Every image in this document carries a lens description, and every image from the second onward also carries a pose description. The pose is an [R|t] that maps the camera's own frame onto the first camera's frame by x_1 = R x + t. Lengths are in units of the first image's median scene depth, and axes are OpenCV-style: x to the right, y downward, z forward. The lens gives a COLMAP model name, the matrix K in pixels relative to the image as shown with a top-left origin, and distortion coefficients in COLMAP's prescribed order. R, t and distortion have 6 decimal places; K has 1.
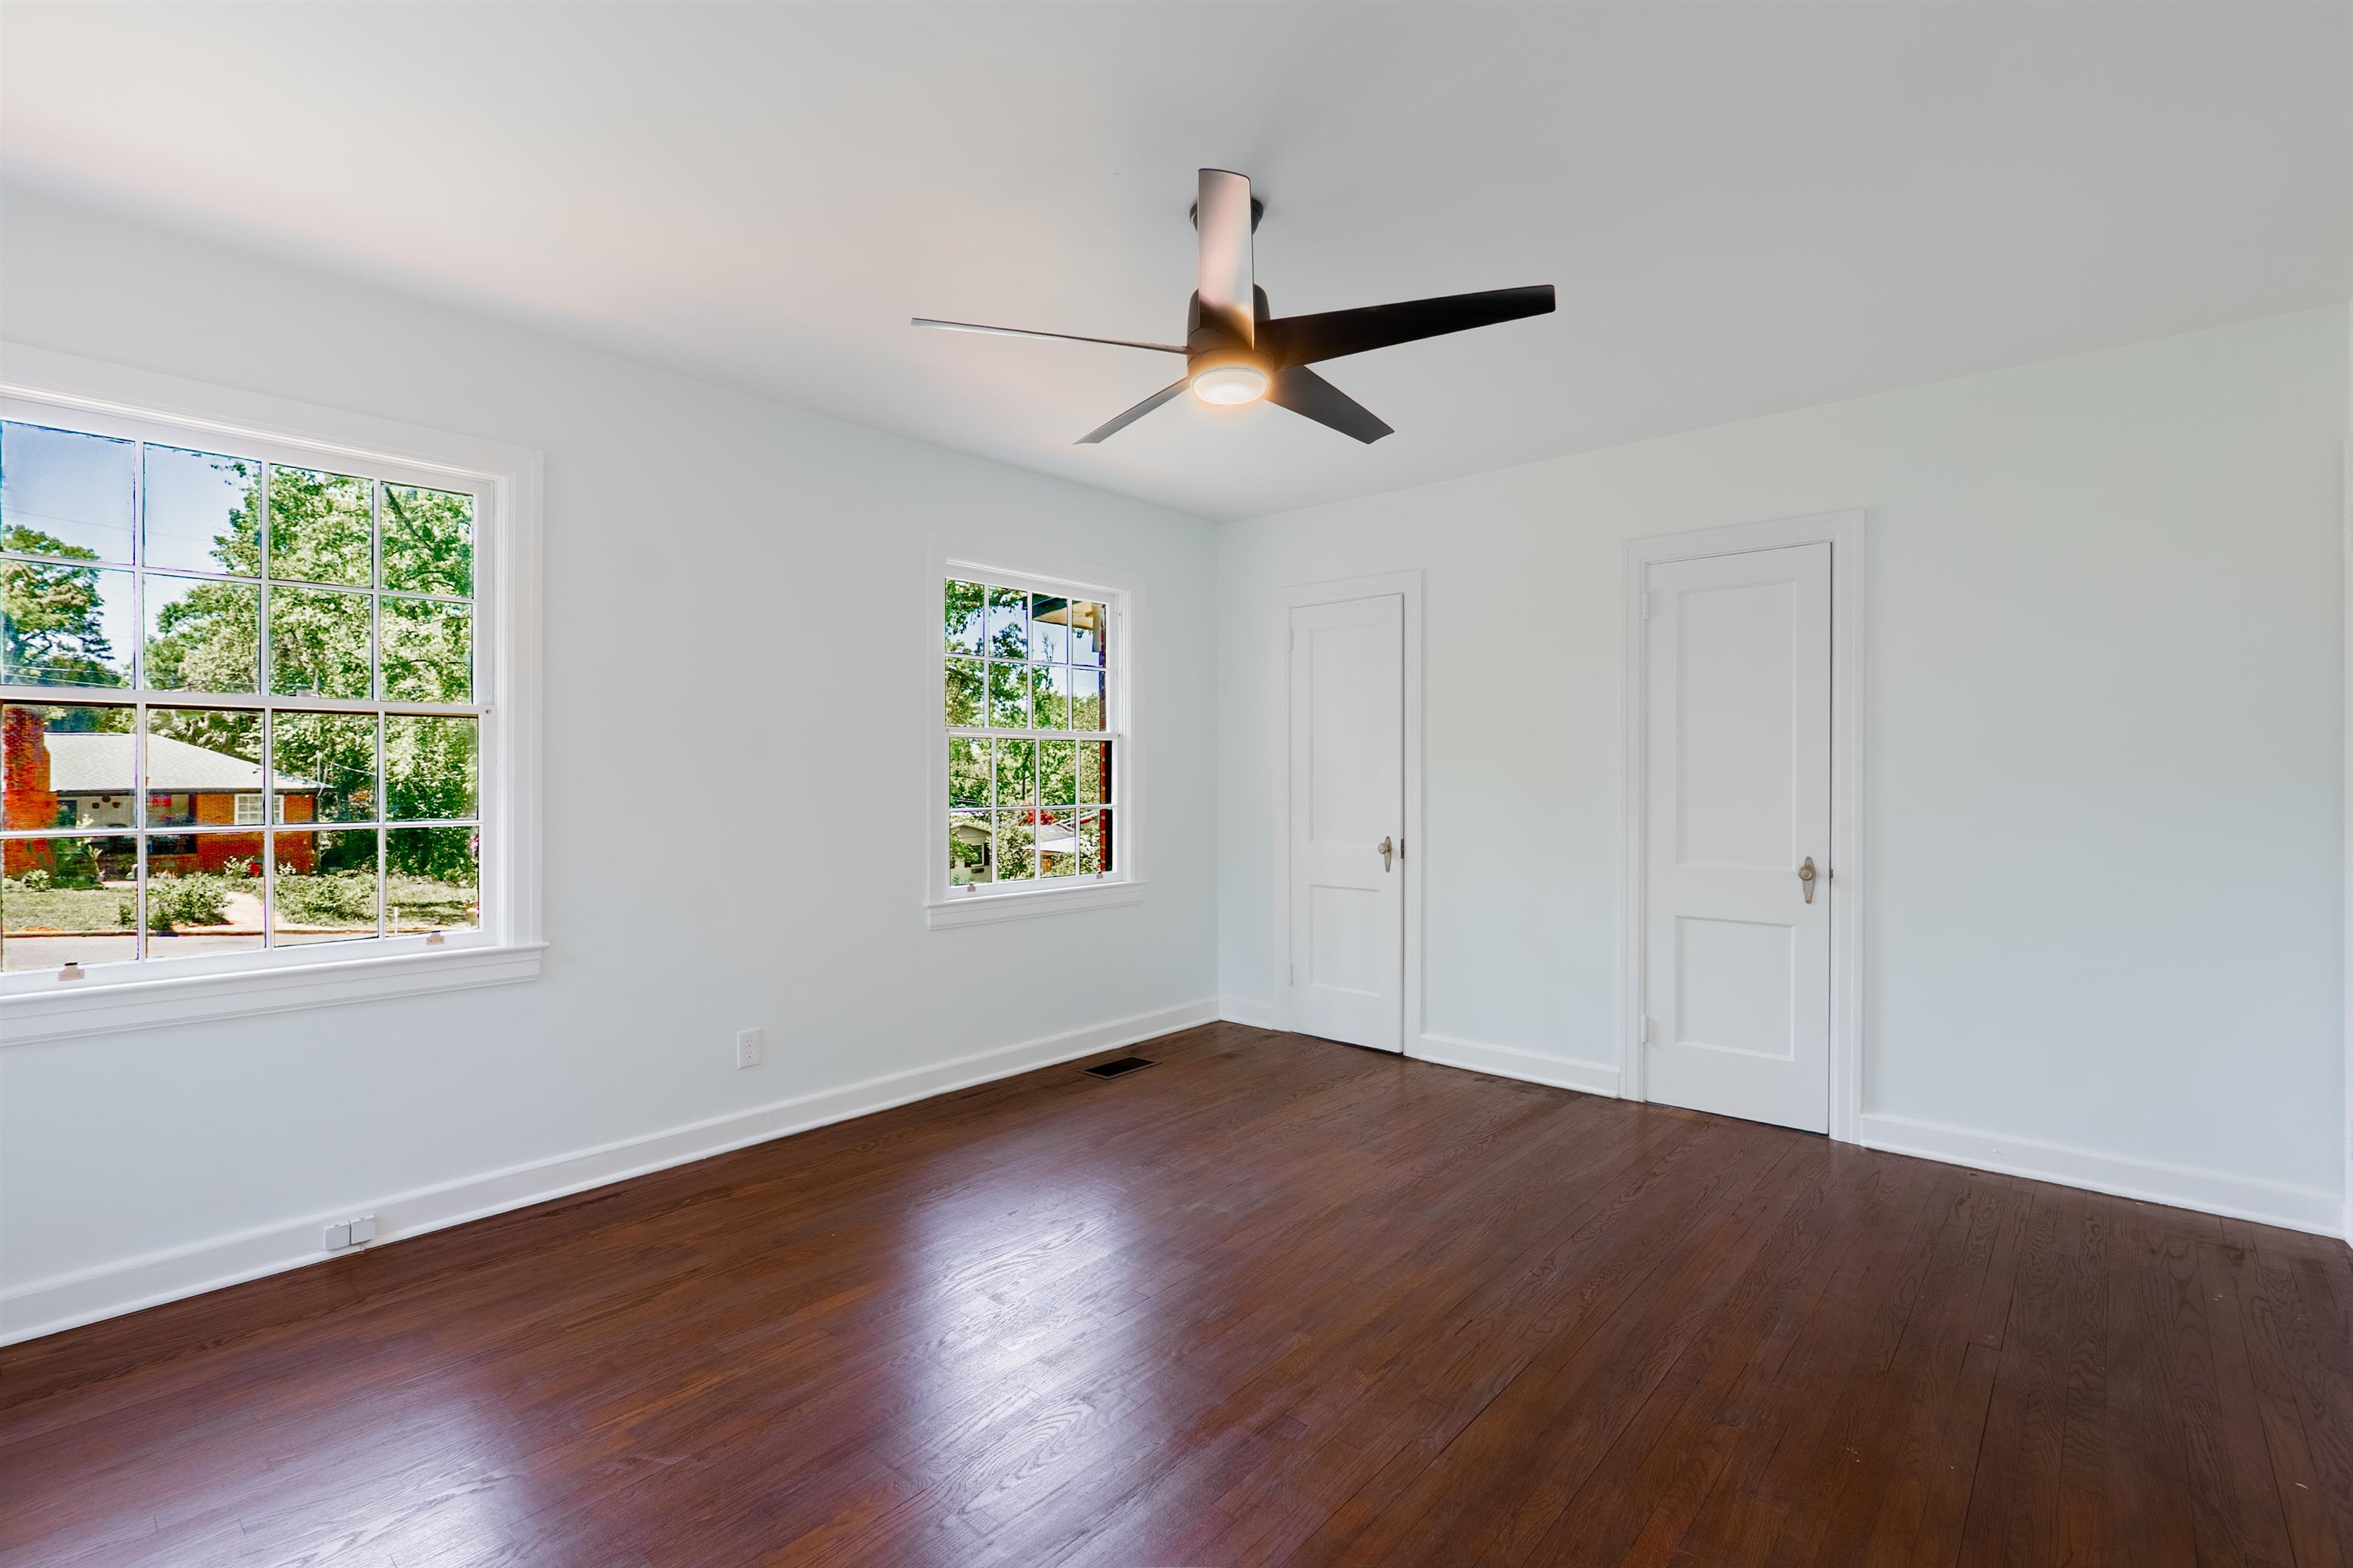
lens RADIAL K [[1083.2, 0, 1188.4], [0, 1083.2, 777.0], [0, 0, 1]] dist [-0.004011, -0.001103]
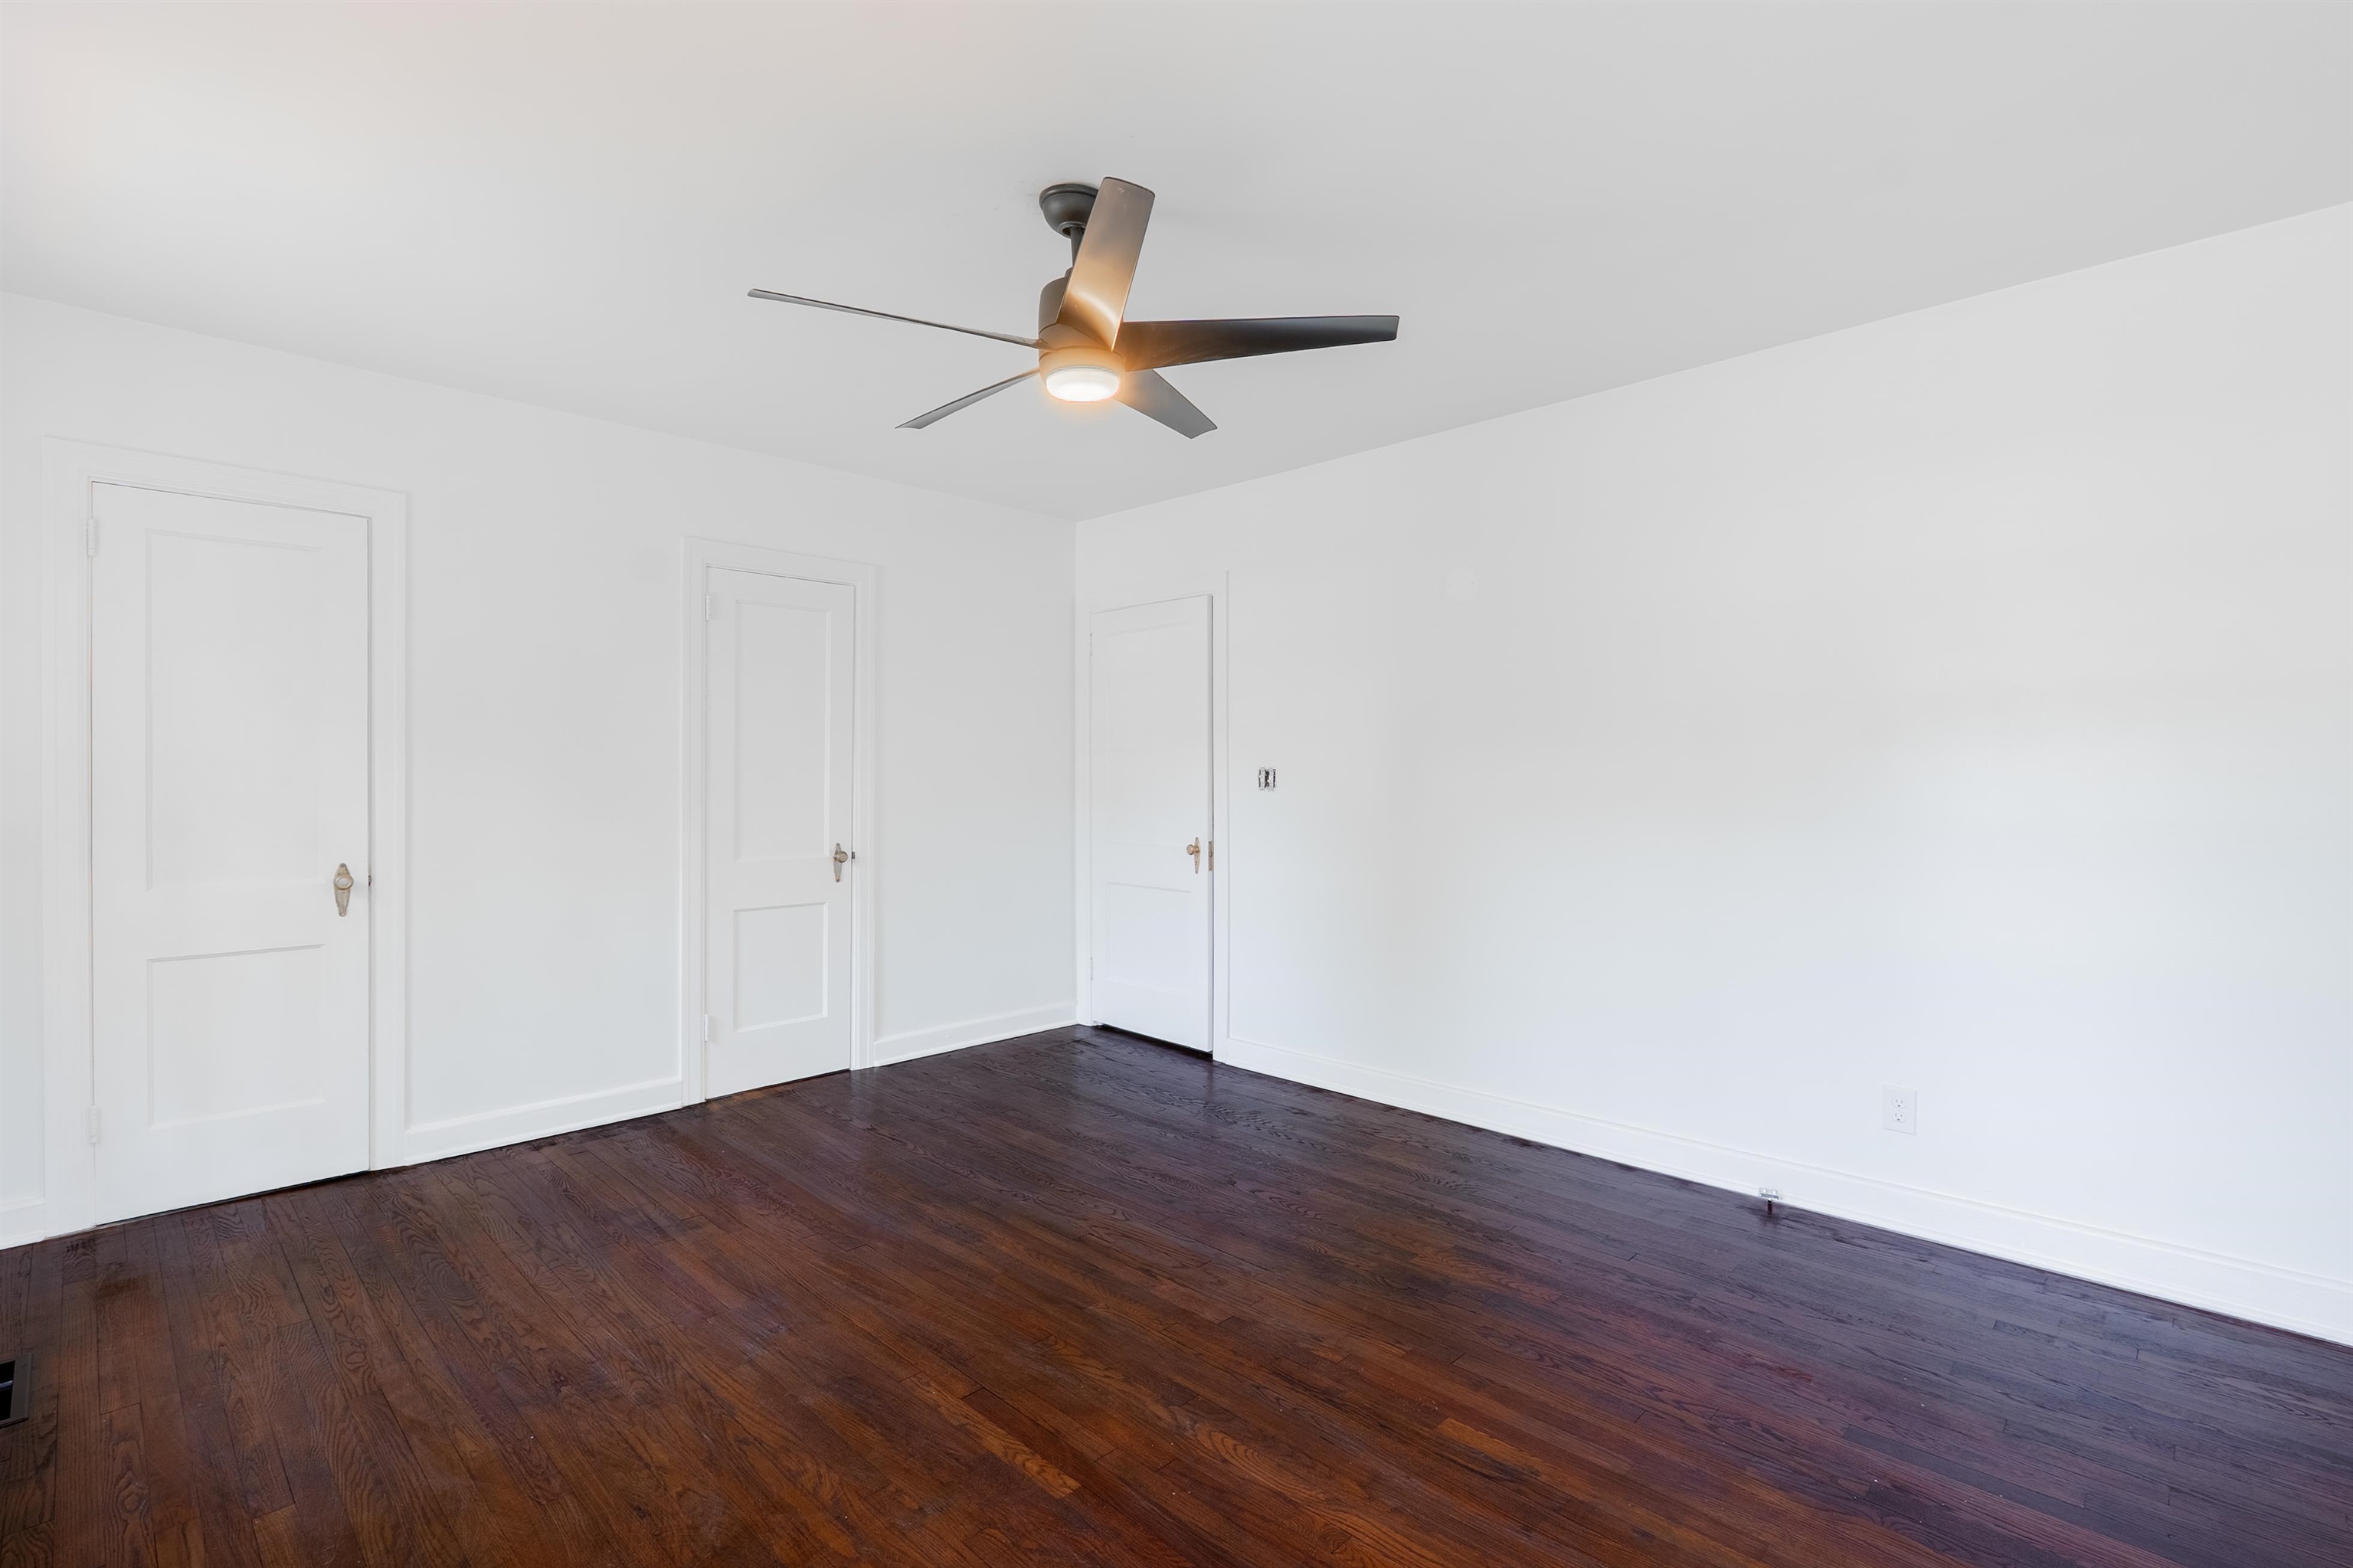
lens RADIAL K [[1083.2, 0, 1188.6], [0, 1083.2, 781.1], [0, 0, 1]] dist [-0.004011, -0.001103]
pose [[0.055115, -0.008073, 0.998447, -0.557658], [0.001738, 0.999967, 0.007989, -0.003643], [-0.998478, 0.001295, 0.055127, 0.500504]]
